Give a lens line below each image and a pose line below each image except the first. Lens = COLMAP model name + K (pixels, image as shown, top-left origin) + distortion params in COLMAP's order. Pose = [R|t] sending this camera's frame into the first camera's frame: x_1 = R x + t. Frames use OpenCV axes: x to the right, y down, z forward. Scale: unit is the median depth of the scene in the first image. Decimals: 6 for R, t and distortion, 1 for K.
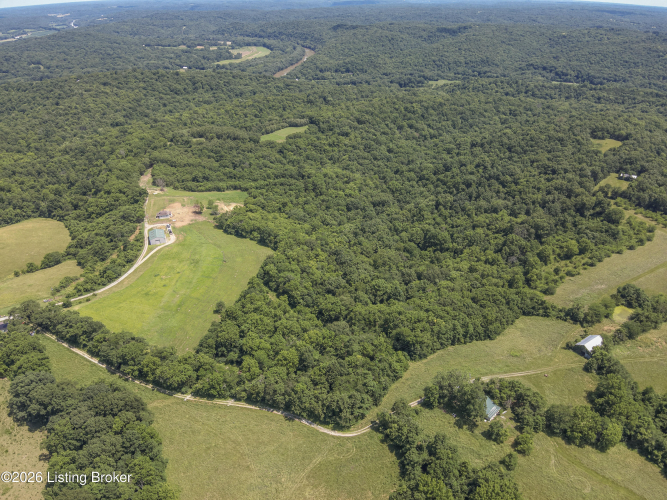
lens RADIAL K [[486.1, 0, 336.6], [0, 486.1, 249.8], [0, 0, 1]] dist [0.116308, -0.212187]
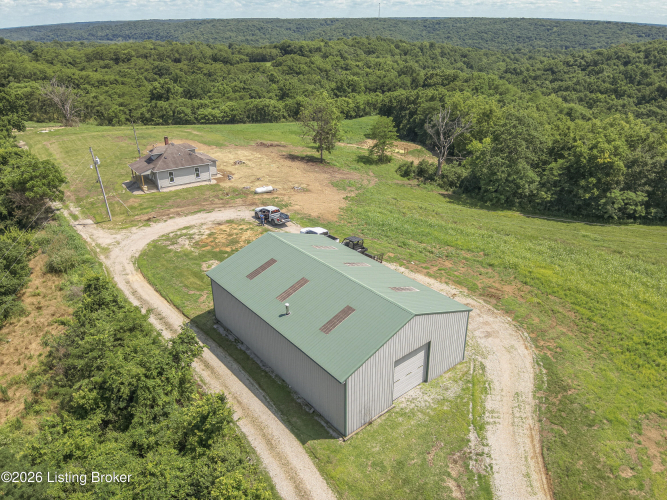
lens RADIAL K [[486.1, 0, 336.6], [0, 486.1, 249.8], [0, 0, 1]] dist [0.116308, -0.212187]
pose [[0.947826, -0.140978, 0.285923, -0.357597], [0.152342, 0.988168, -0.017782, -0.033185], [-0.280033, 0.060413, 0.958088, 0.840980]]
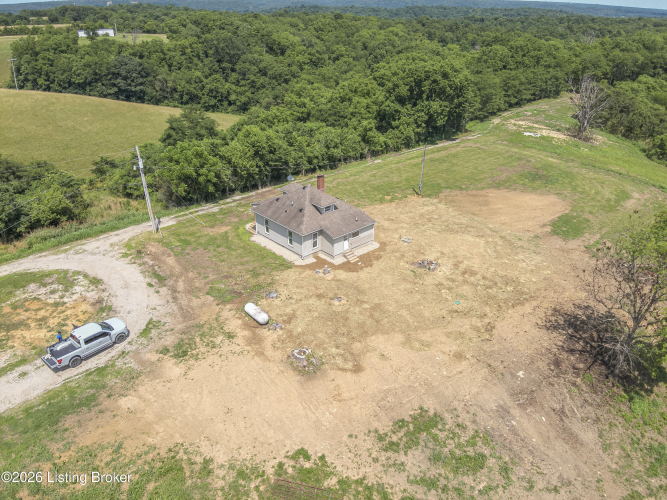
lens RADIAL K [[486.1, 0, 336.6], [0, 486.1, 249.8], [0, 0, 1]] dist [0.116308, -0.212187]
pose [[0.459789, 0.407581, -0.788969, -0.259727], [-0.415425, 0.883961, 0.214556, -0.094547], [0.784867, 0.229107, 0.575755, 0.959798]]
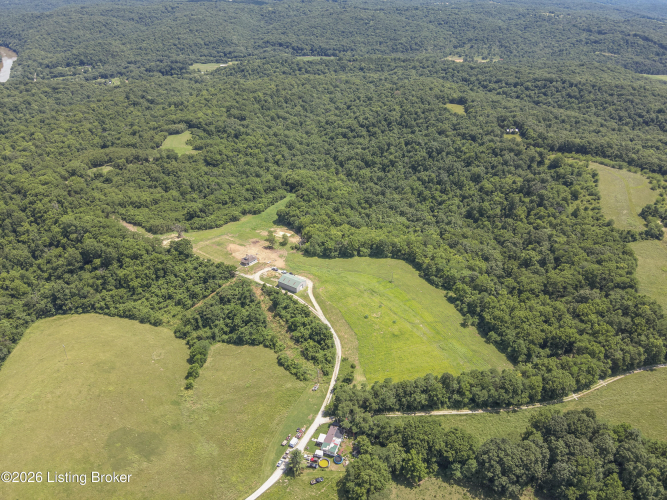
lens RADIAL K [[486.1, 0, 336.6], [0, 486.1, 249.8], [0, 0, 1]] dist [0.116308, -0.212187]
pose [[0.809633, -0.284556, 0.513345, -0.672184], [0.262651, 0.957810, 0.116684, -0.150302], [-0.524890, 0.040359, 0.850213, 0.201812]]
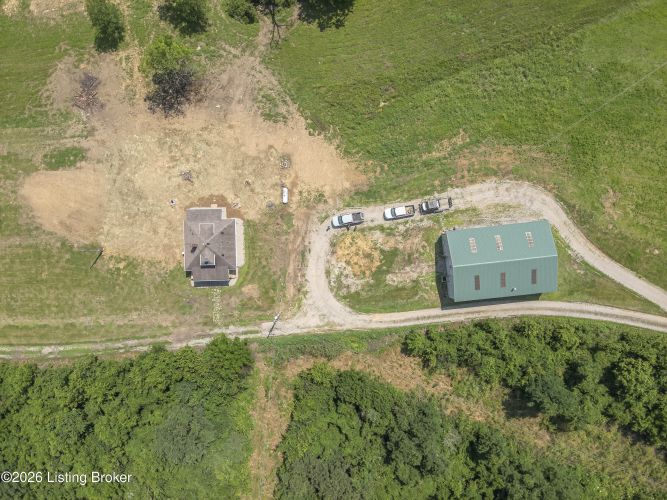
lens RADIAL K [[486.1, 0, 336.6], [0, 486.1, 249.8], [0, 0, 1]] dist [0.116308, -0.212187]
pose [[0.249695, -0.968298, 0.007121, -0.348737], [0.457138, 0.124359, 0.880659, -0.219637], [-0.853626, -0.216641, 0.473697, 0.886615]]
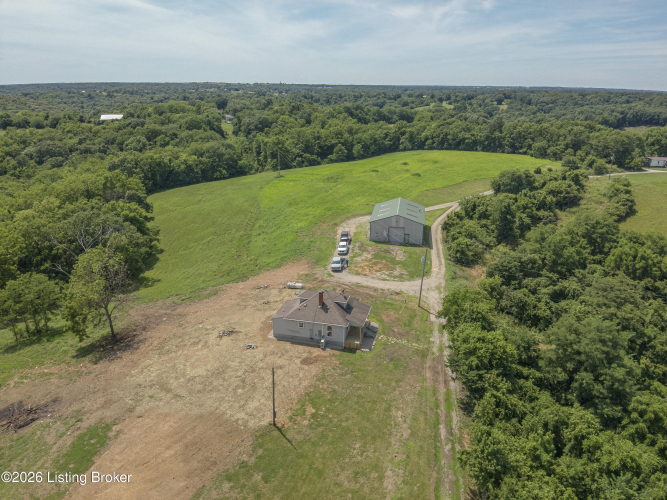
lens RADIAL K [[486.1, 0, 336.6], [0, 486.1, 249.8], [0, 0, 1]] dist [0.116308, -0.212187]
pose [[-0.865734, -0.171228, 0.470305, -0.429251], [0.219151, 0.715112, 0.663768, -0.187874], [-0.449976, 0.677714, -0.581571, 1.092562]]
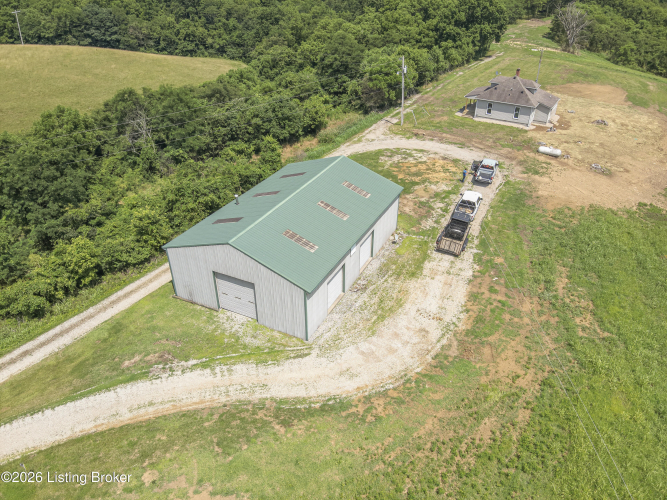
lens RADIAL K [[486.1, 0, 336.6], [0, 486.1, 249.8], [0, 0, 1]] dist [0.116308, -0.212187]
pose [[0.676526, 0.395584, -0.621149, -0.274747], [-0.339689, 0.916010, 0.213396, -0.043373], [0.653394, 0.066629, 0.754080, 0.859959]]
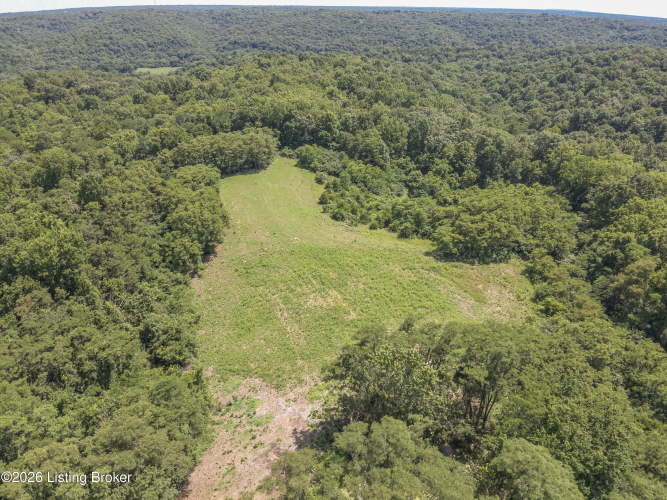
lens RADIAL K [[486.1, 0, 336.6], [0, 486.1, 249.8], [0, 0, 1]] dist [0.116308, -0.212187]
pose [[0.710278, -0.312441, 0.630782, -0.355063], [0.323583, 0.940729, 0.101601, -0.430699], [-0.625139, 0.131945, 0.769280, 1.552672]]
